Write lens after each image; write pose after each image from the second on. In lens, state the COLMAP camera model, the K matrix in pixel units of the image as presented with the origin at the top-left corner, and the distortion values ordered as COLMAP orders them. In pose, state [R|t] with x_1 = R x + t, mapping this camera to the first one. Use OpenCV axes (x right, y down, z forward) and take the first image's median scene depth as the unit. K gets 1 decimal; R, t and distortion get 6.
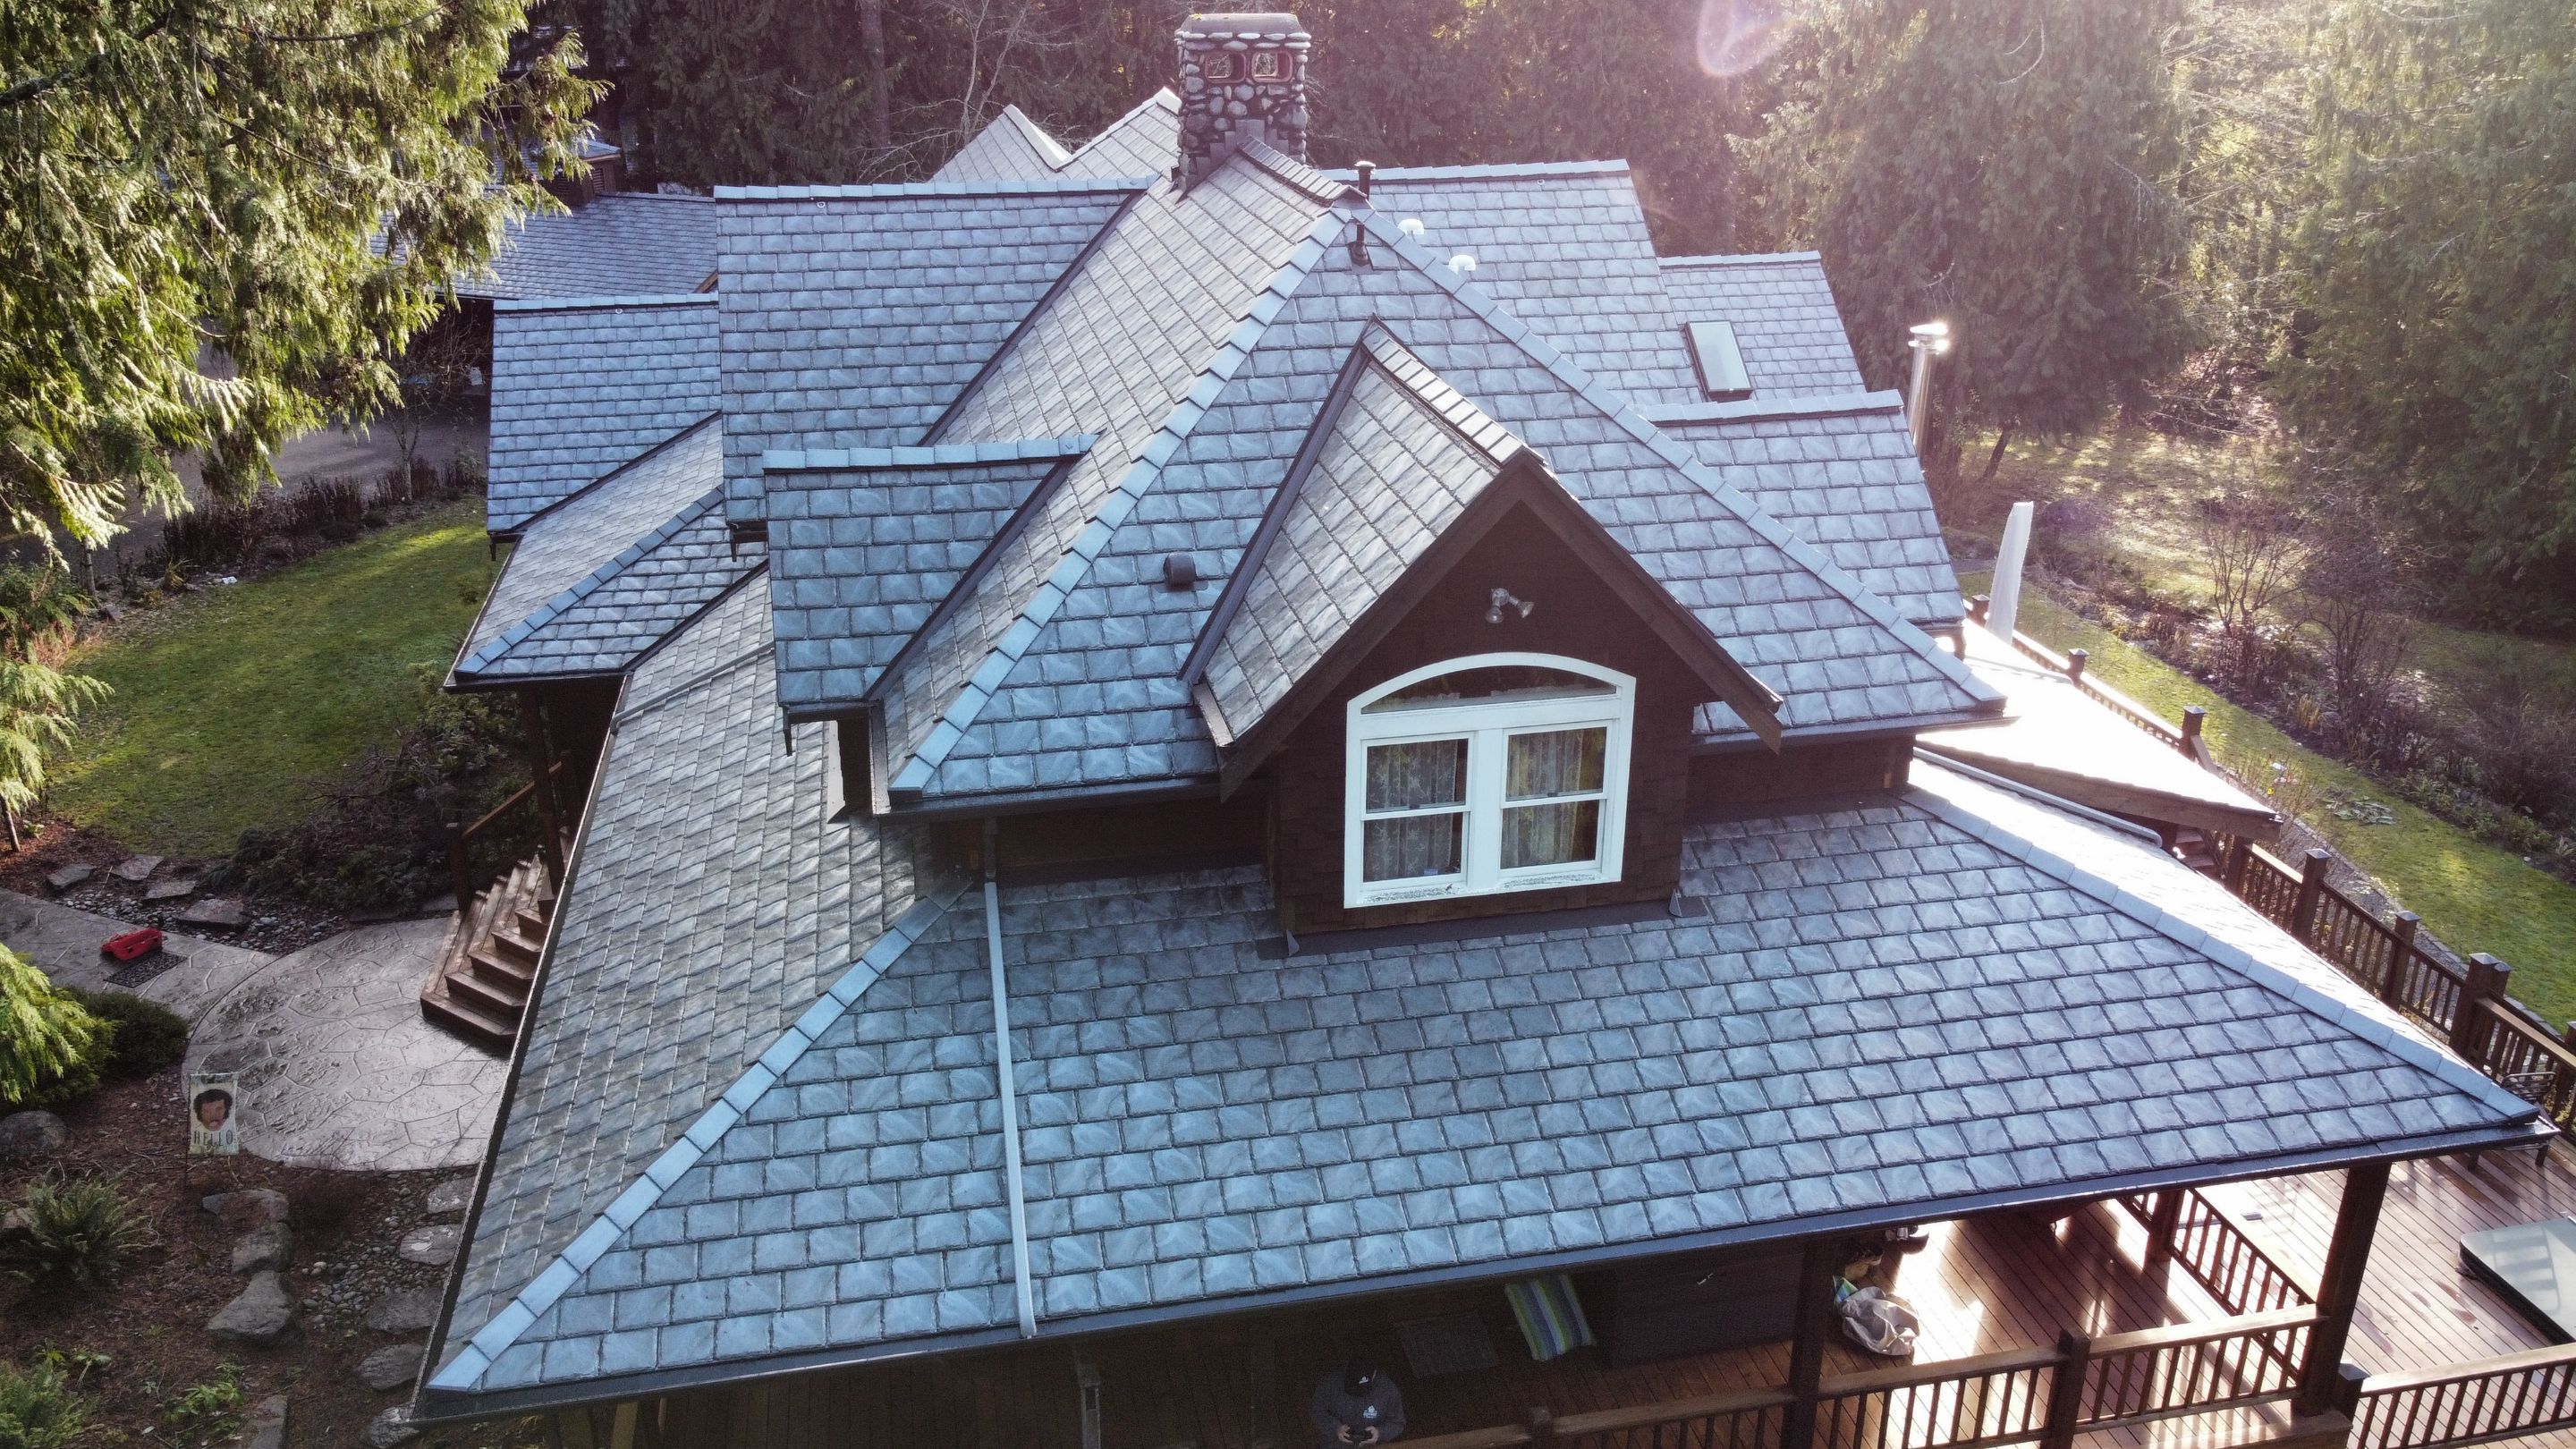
lens RADIAL K [[1939.3, 0, 1276.4], [0, 1939.3, 716.6], [0, 0, 1]] dist [0.002783, -0.007645]
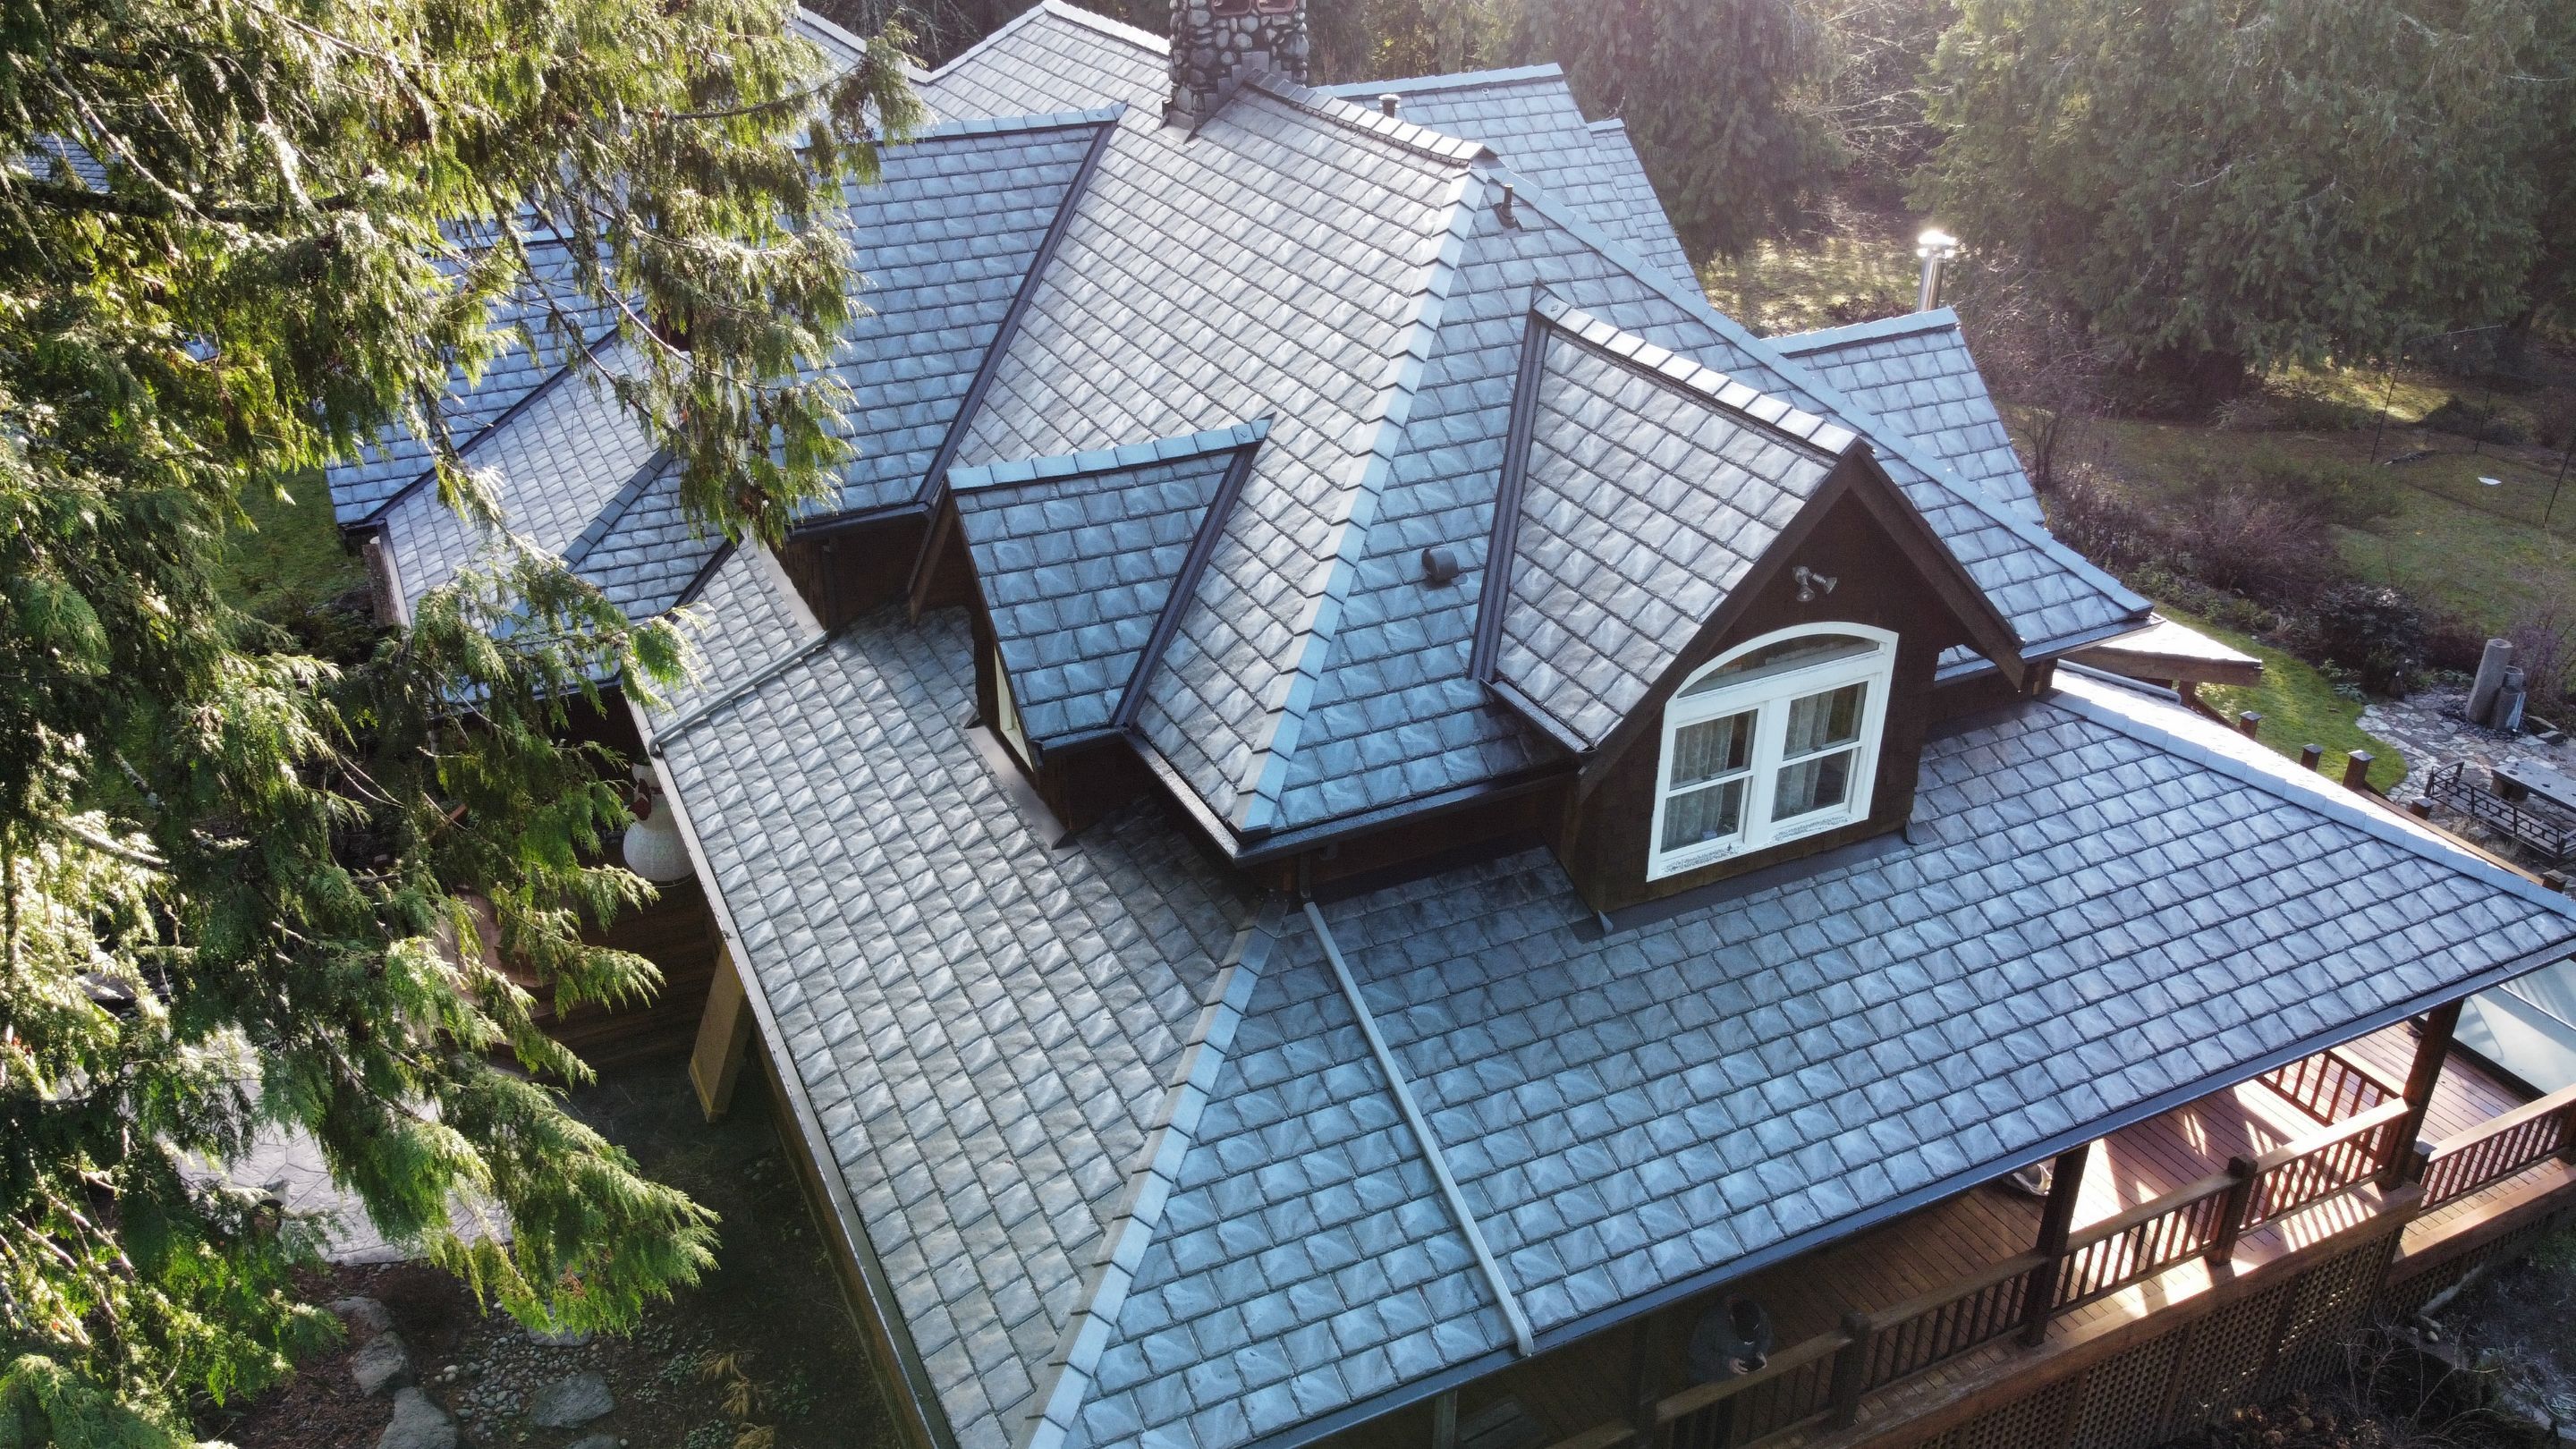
lens RADIAL K [[1939.3, 0, 1288.0], [0, 1939.3, 716.7], [0, 0, 1]] dist [0.002783, -0.007645]
pose [[0.969643, -0.113393, 0.216645, -0.336040], [0.093590, 0.990615, 0.099610, -0.100808], [-0.225907, -0.076310, 0.971155, 0.040428]]
